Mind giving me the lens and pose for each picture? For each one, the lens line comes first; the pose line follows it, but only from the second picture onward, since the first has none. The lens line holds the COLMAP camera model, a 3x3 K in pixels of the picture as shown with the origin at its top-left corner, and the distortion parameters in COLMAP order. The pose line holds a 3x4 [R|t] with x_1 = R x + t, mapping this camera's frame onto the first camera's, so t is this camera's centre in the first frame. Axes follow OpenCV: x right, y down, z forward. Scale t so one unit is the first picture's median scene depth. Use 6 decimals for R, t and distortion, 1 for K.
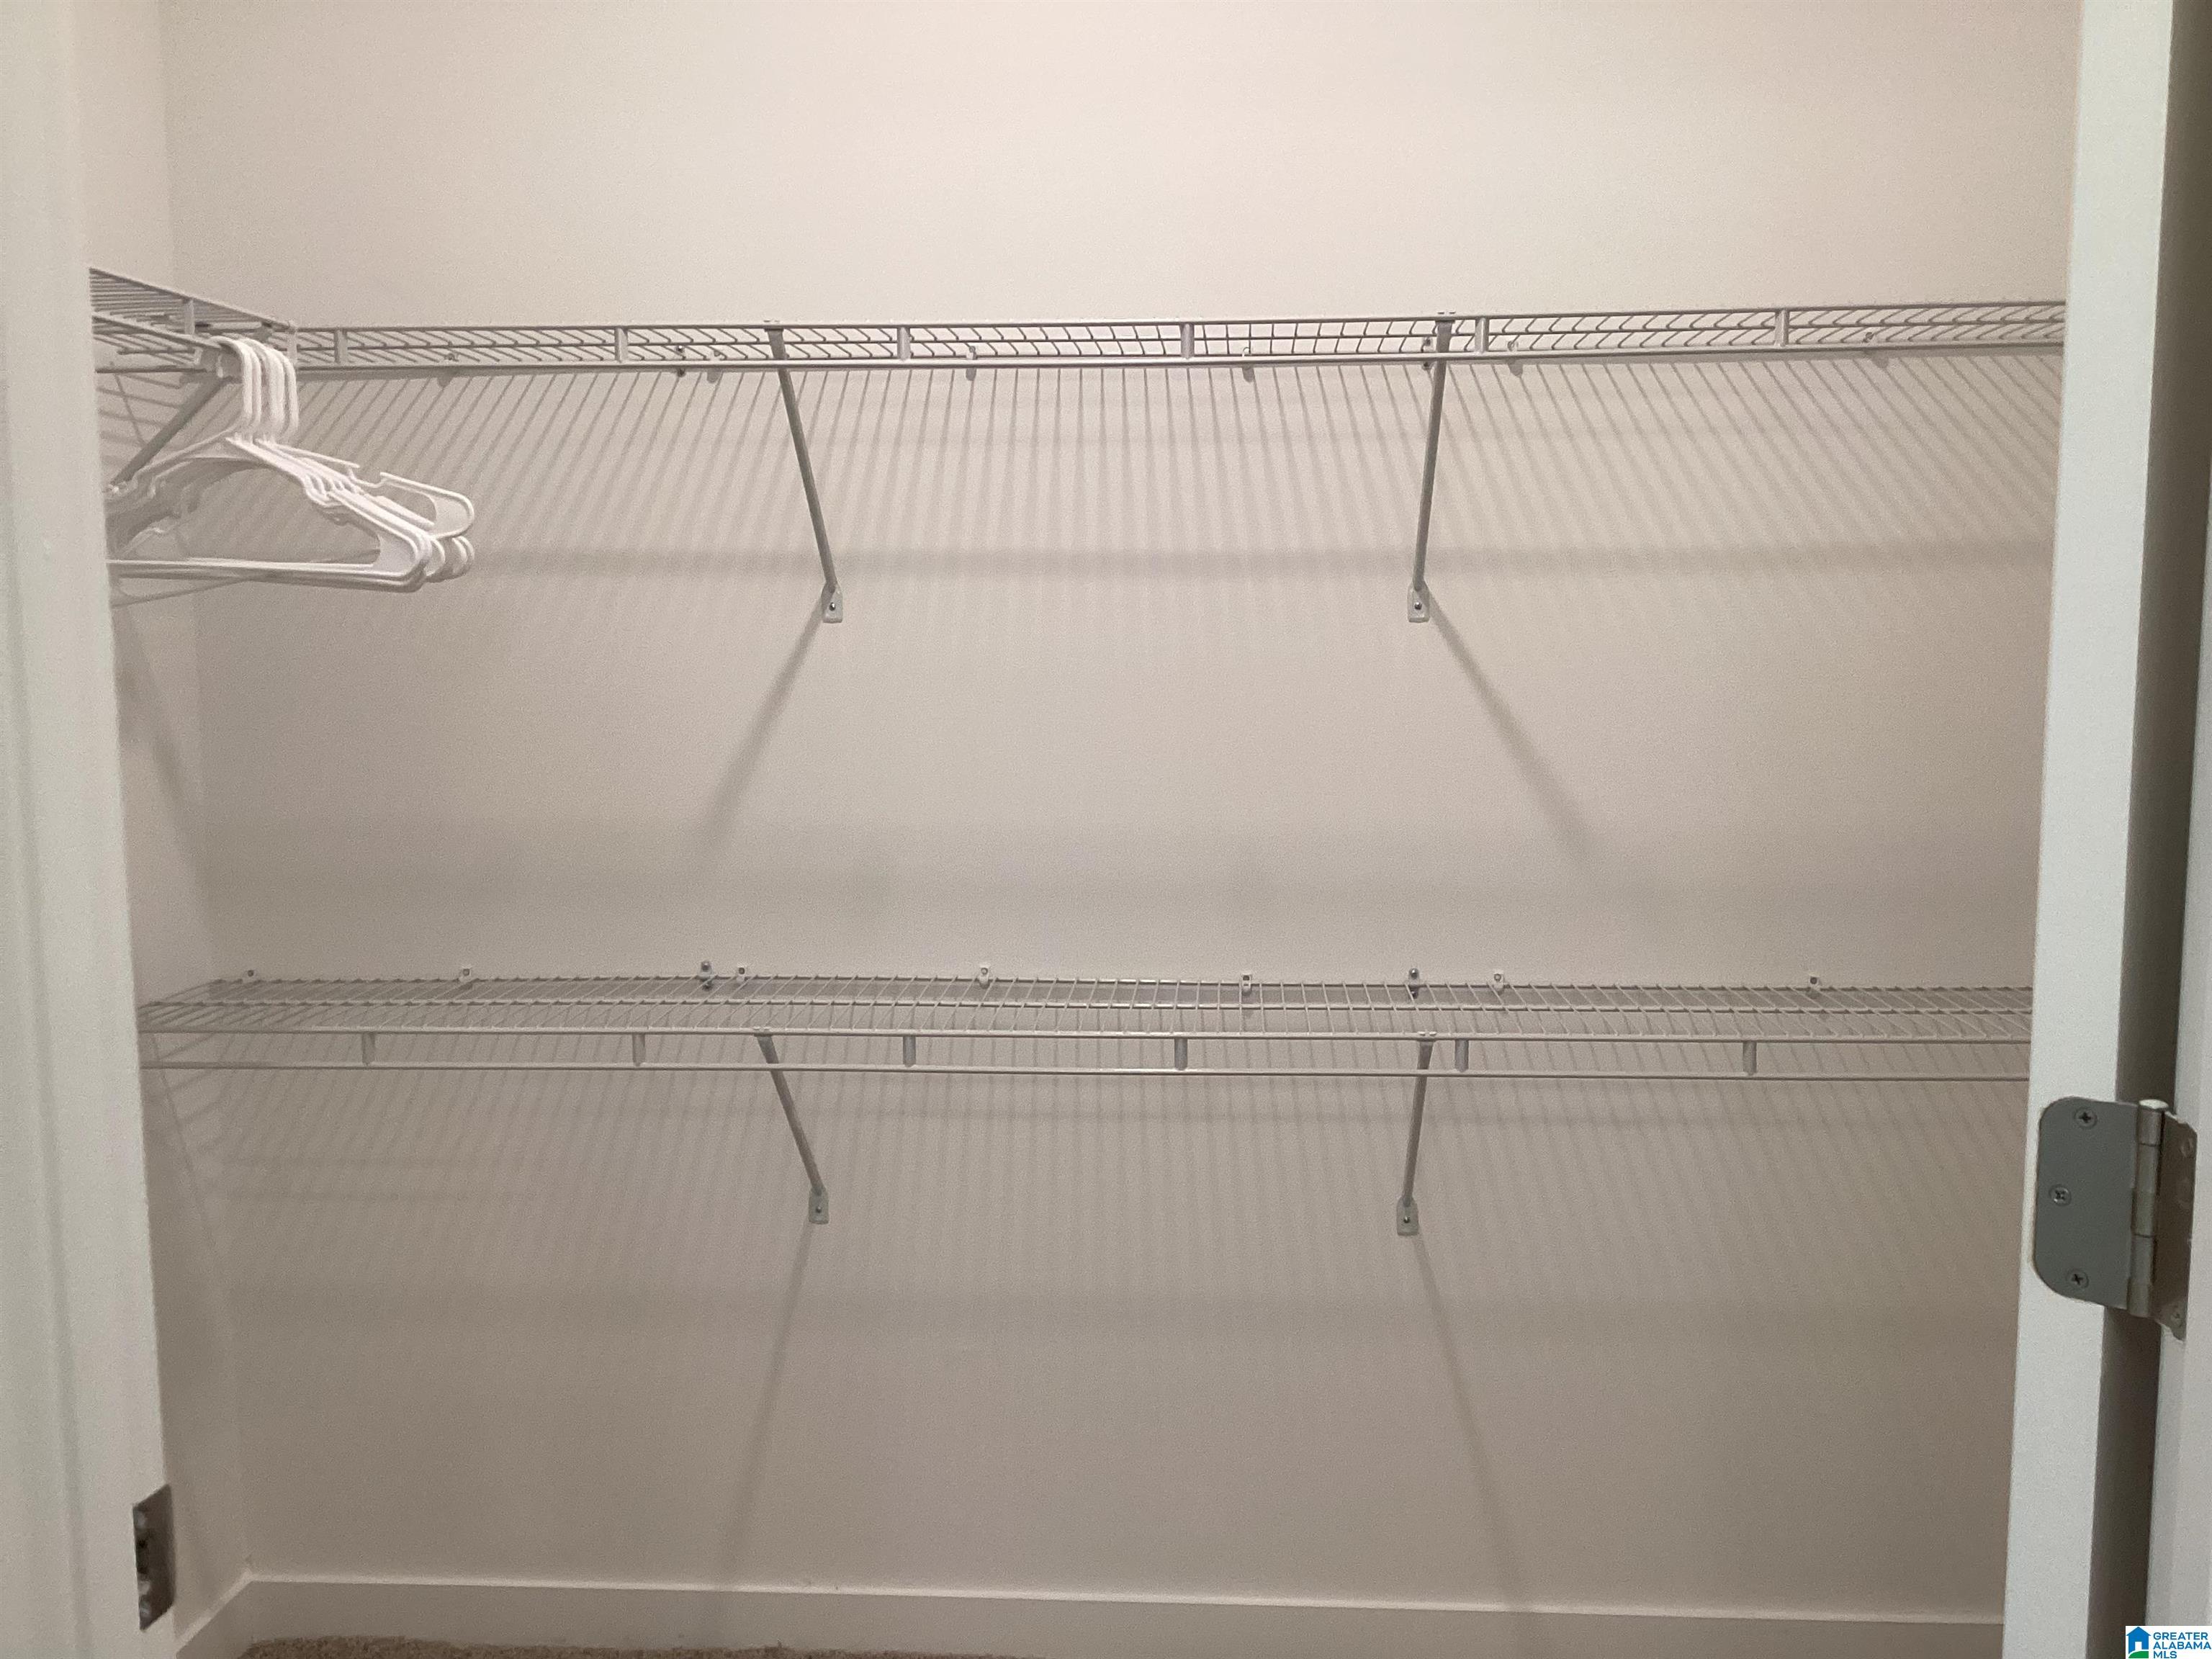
lens RADIAL K [[1770.9, 0, 1105.9], [0, 1770.9, 810.5], [0, 0, 1]] dist [0.060209, 0.001685]
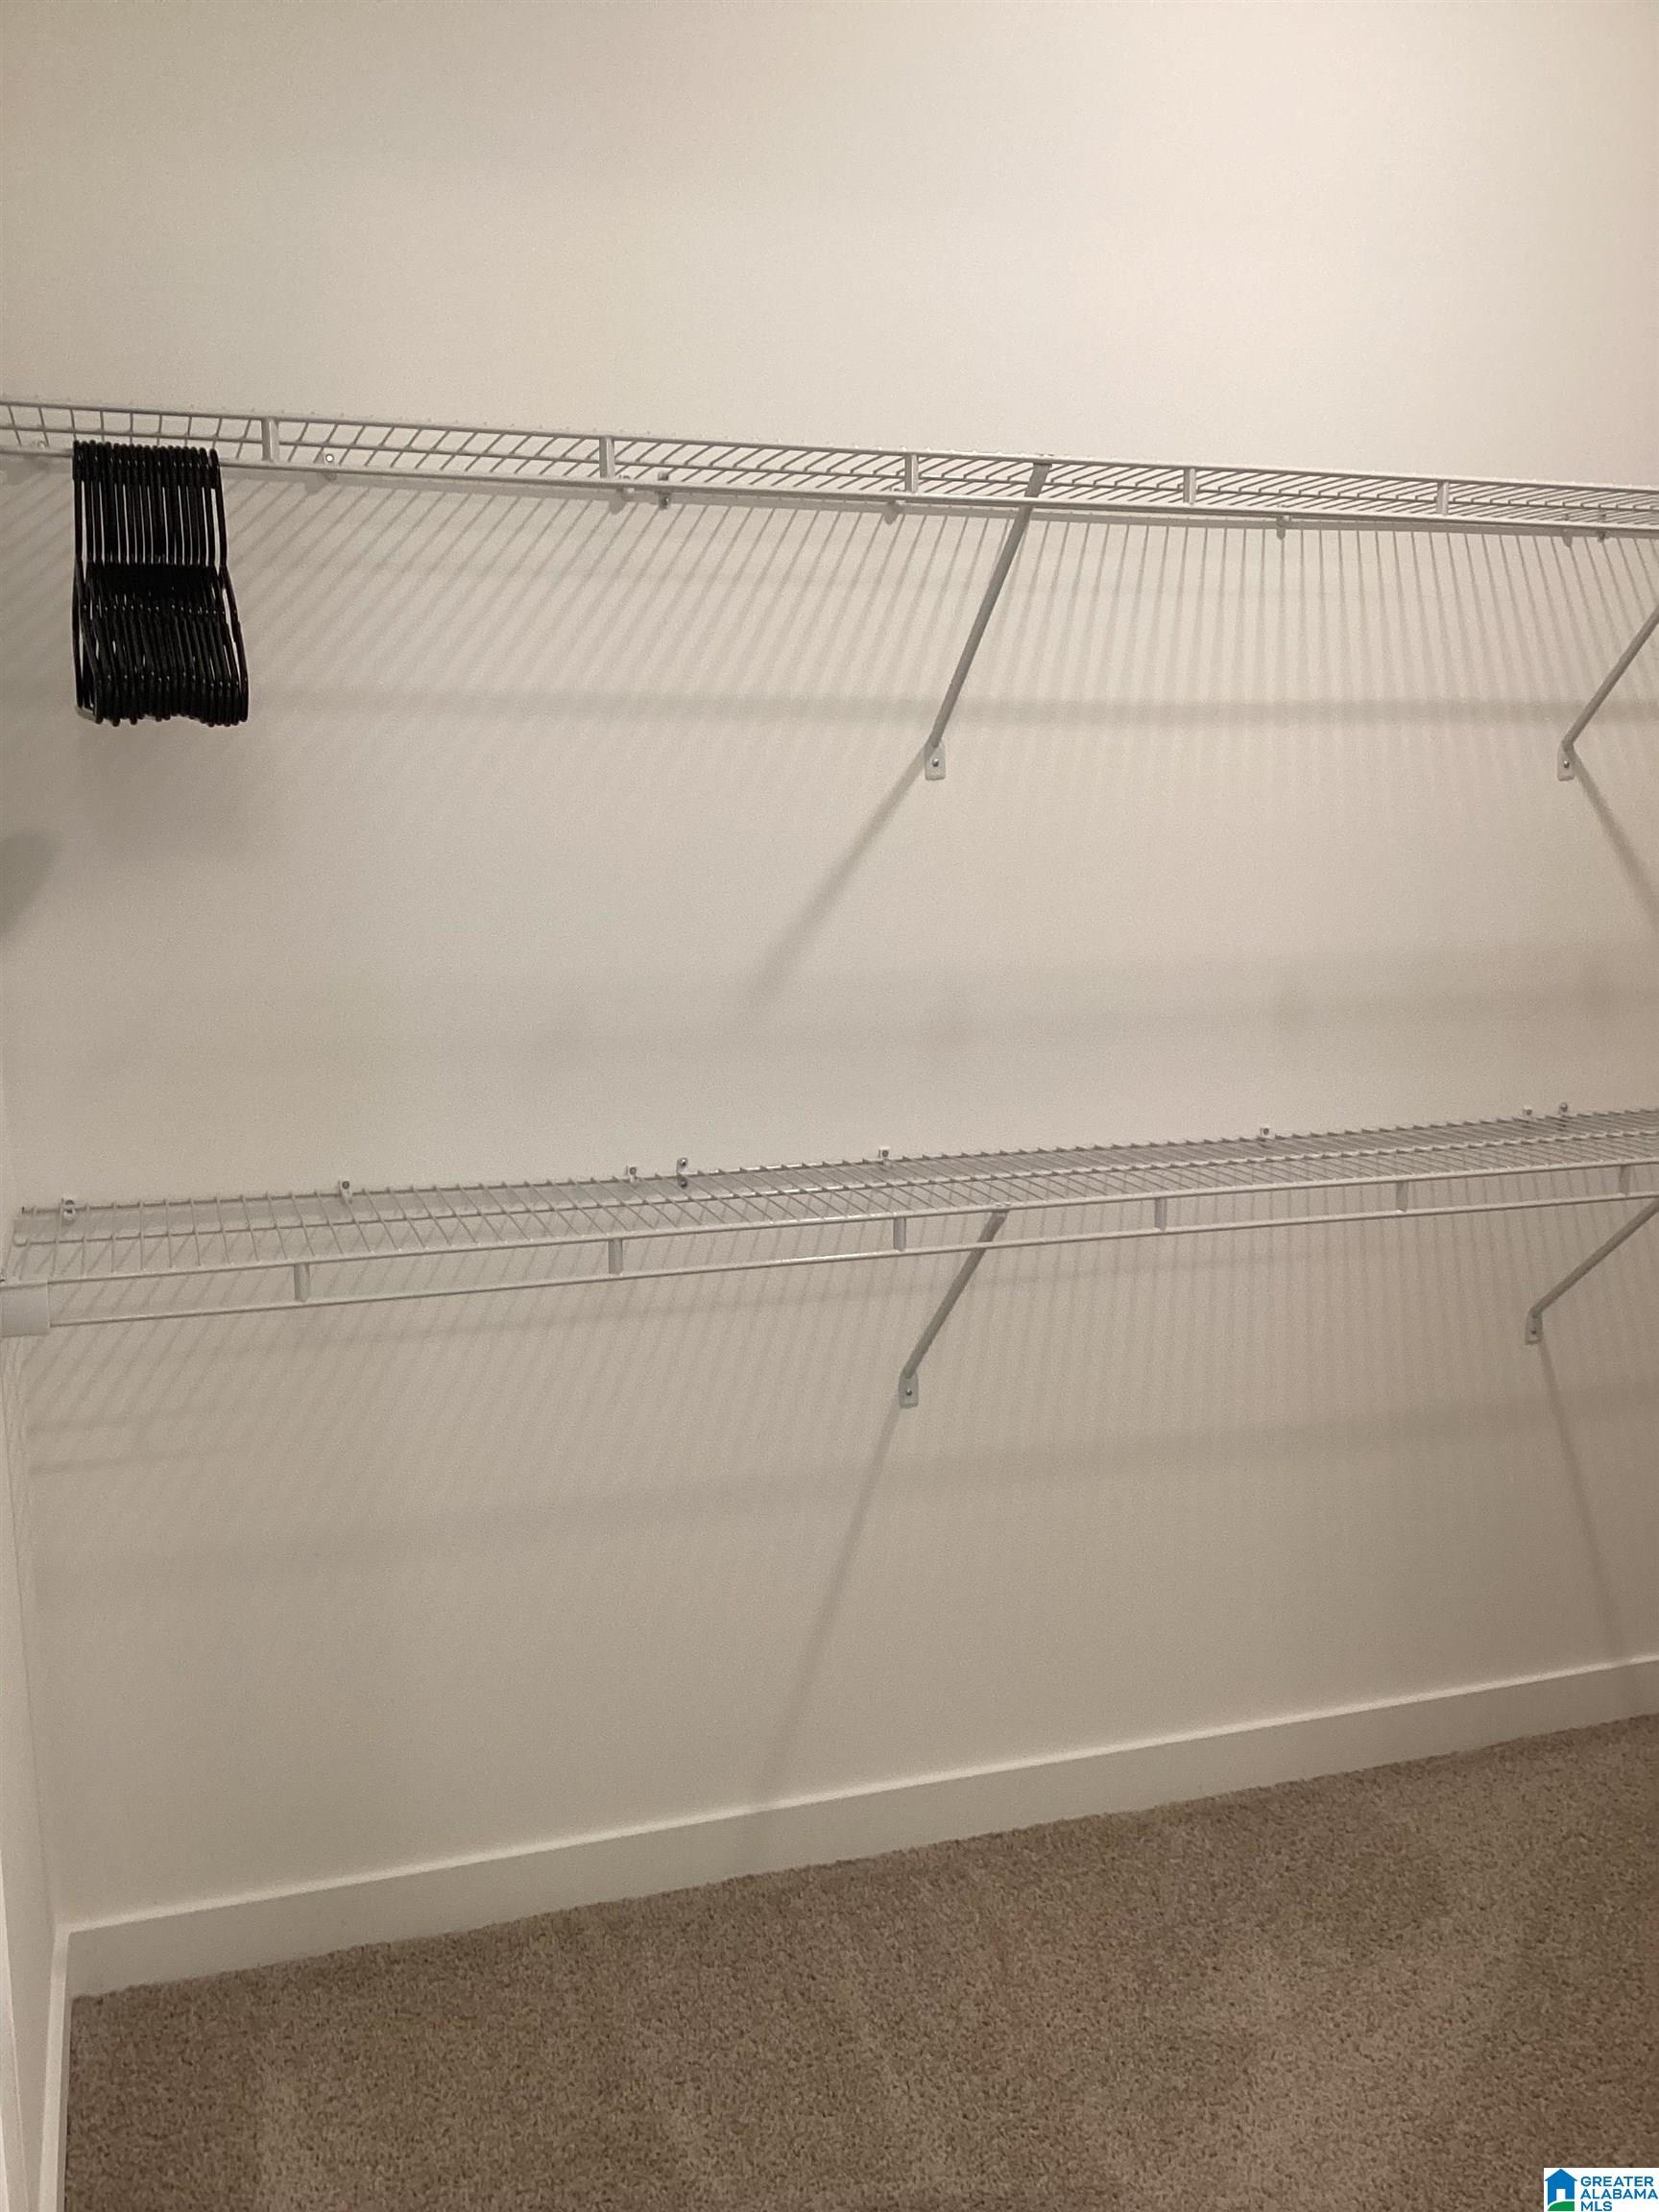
lens RADIAL K [[1981.0, 0, 826.2], [0, 1981.0, 1121.2], [0, 0, 1]] dist [0.098041, -0.156694]
pose [[0.925429, -0.060062, 0.374131, -0.649771], [0.036615, 0.996912, 0.069474, -0.001010], [-0.377148, -0.050594, 0.924770, 0.039050]]
